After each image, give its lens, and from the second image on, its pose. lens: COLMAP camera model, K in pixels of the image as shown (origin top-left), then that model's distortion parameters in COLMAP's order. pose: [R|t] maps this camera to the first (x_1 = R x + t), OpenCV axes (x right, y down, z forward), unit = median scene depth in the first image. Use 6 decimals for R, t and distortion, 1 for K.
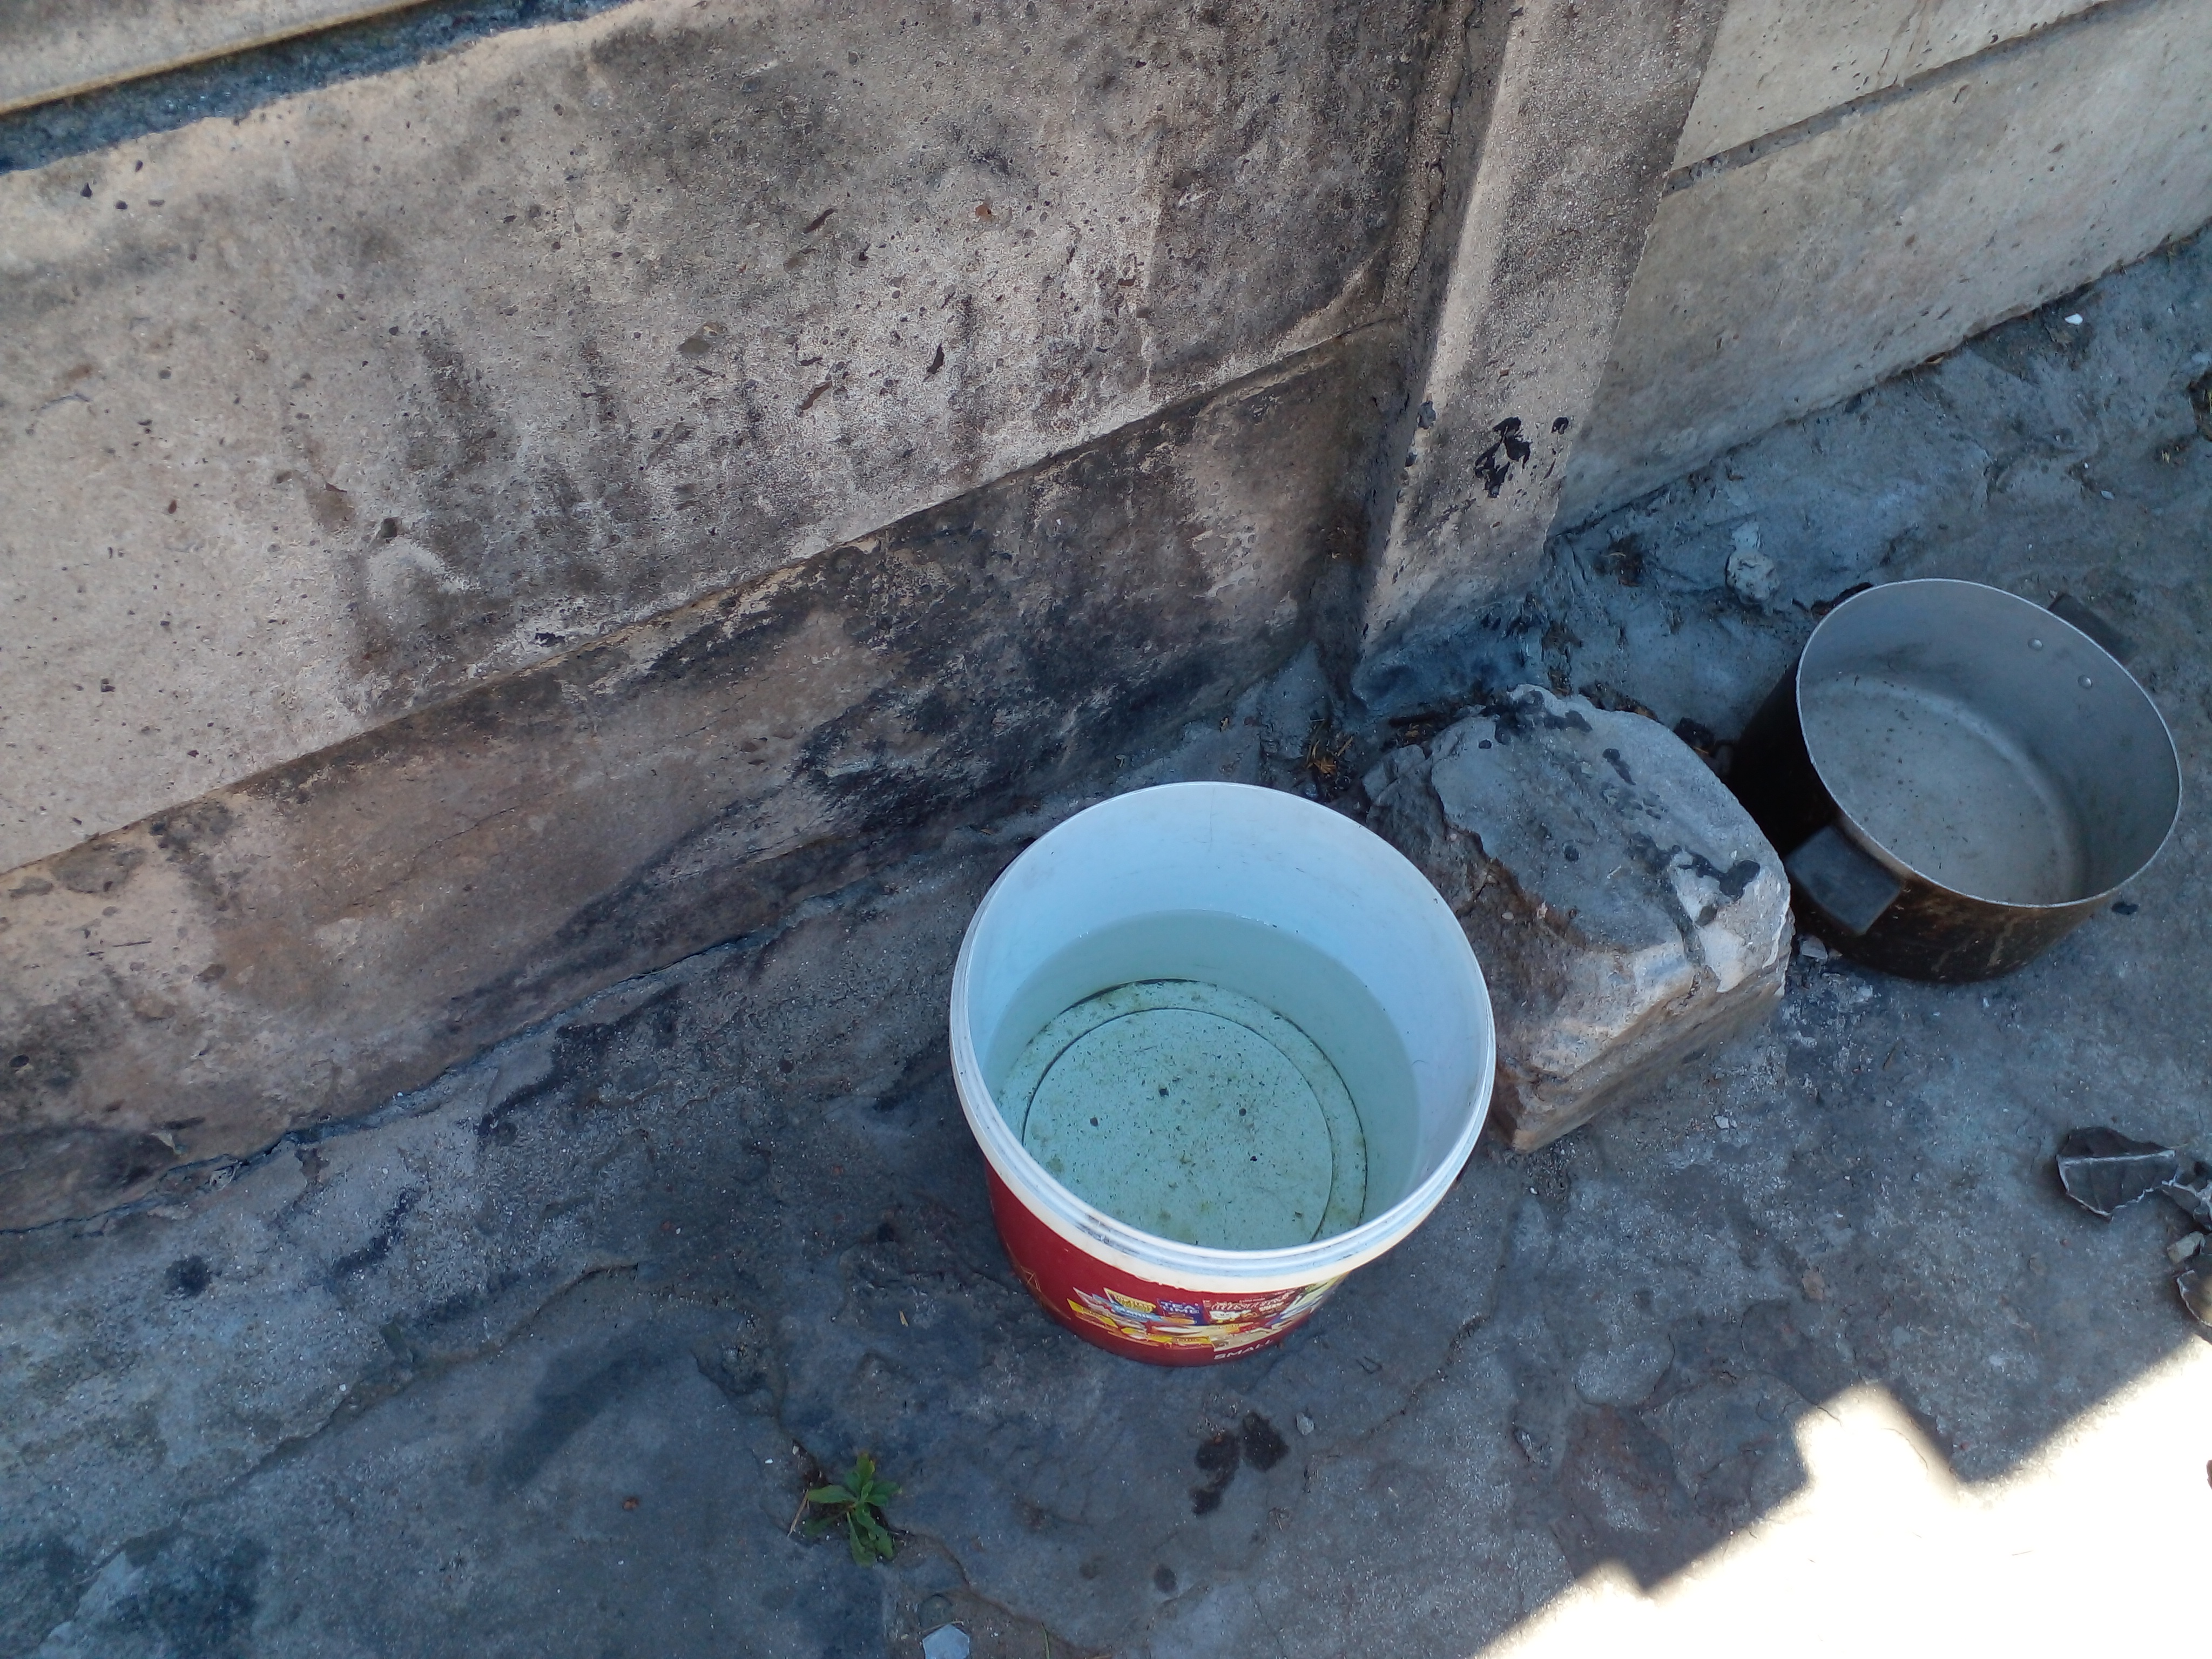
lens RADIAL K [[1812.4, 0, 1099.3], [0, 1812.4, 873.8], [0, 0, 1]] dist [0.011261, -0.014303]
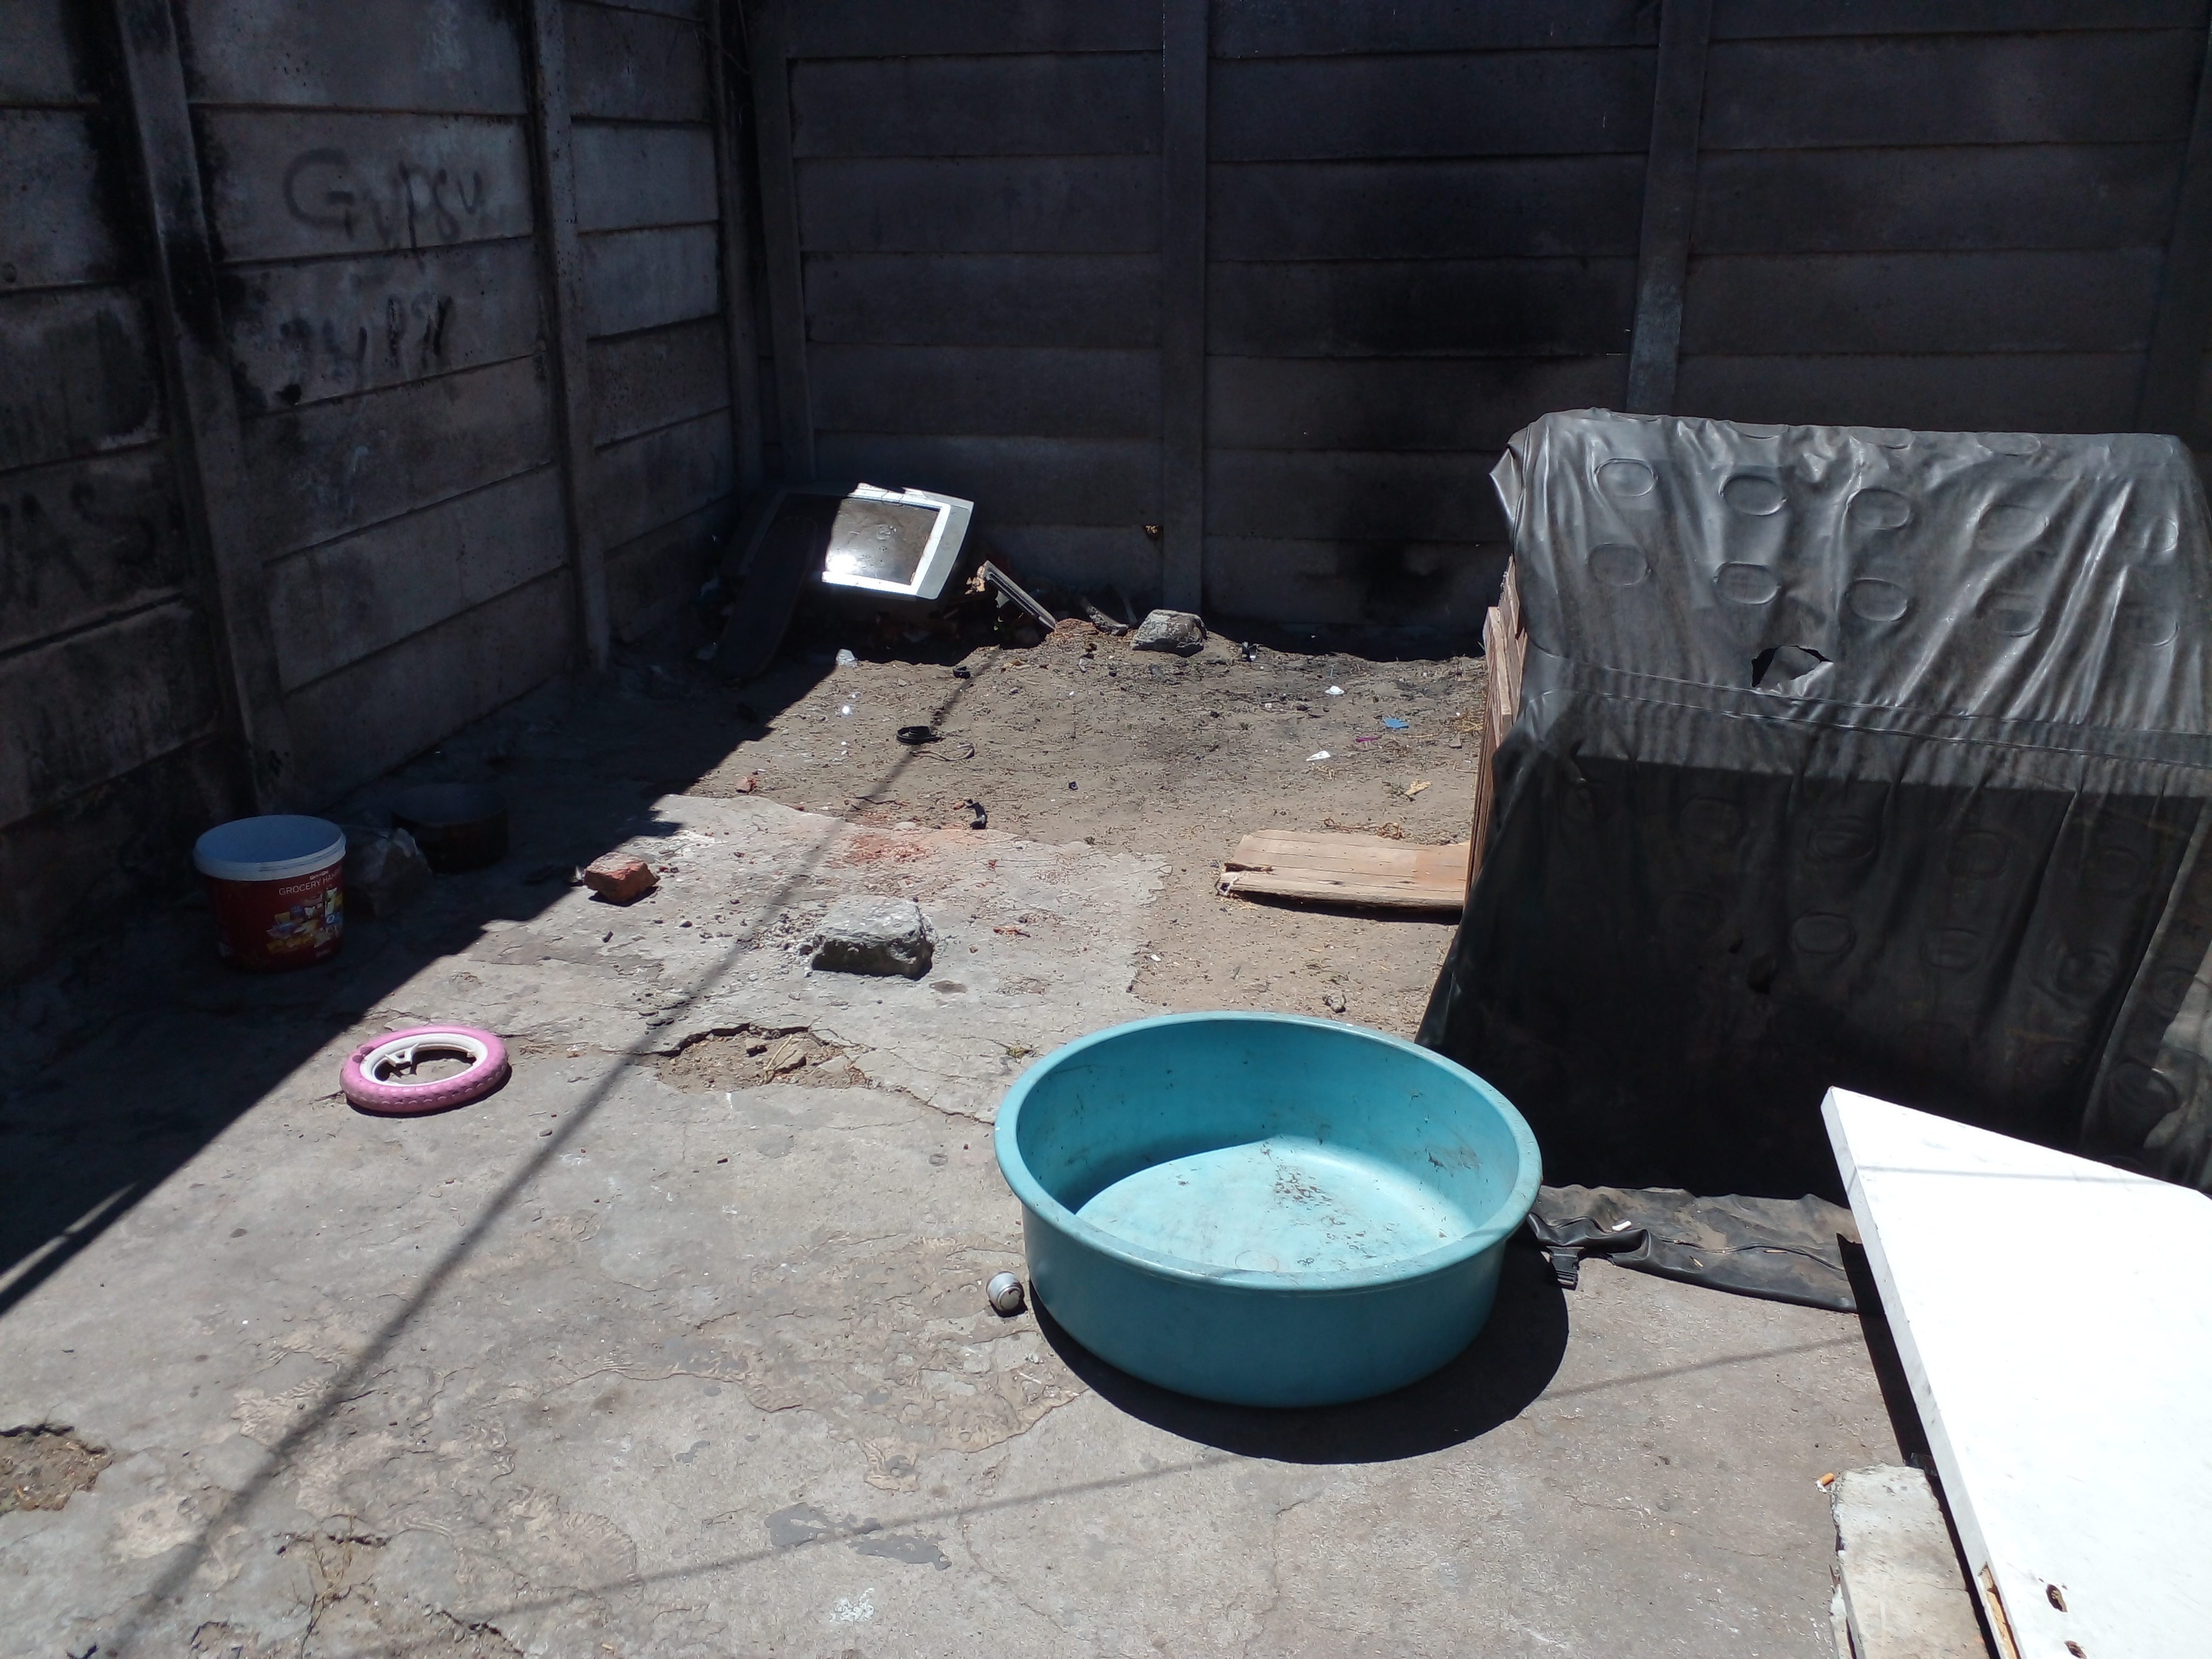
lens RADIAL K [[1753.7, 0, 1107.2], [0, 1753.7, 829.4], [0, 0, 1]] dist [0.045464, -0.059938]
pose [[0.667640, -0.292658, 0.684550, -1.265389], [0.630059, 0.711929, -0.310133, 2.260354], [-0.396588, 0.638364, 0.659704, -2.153926]]
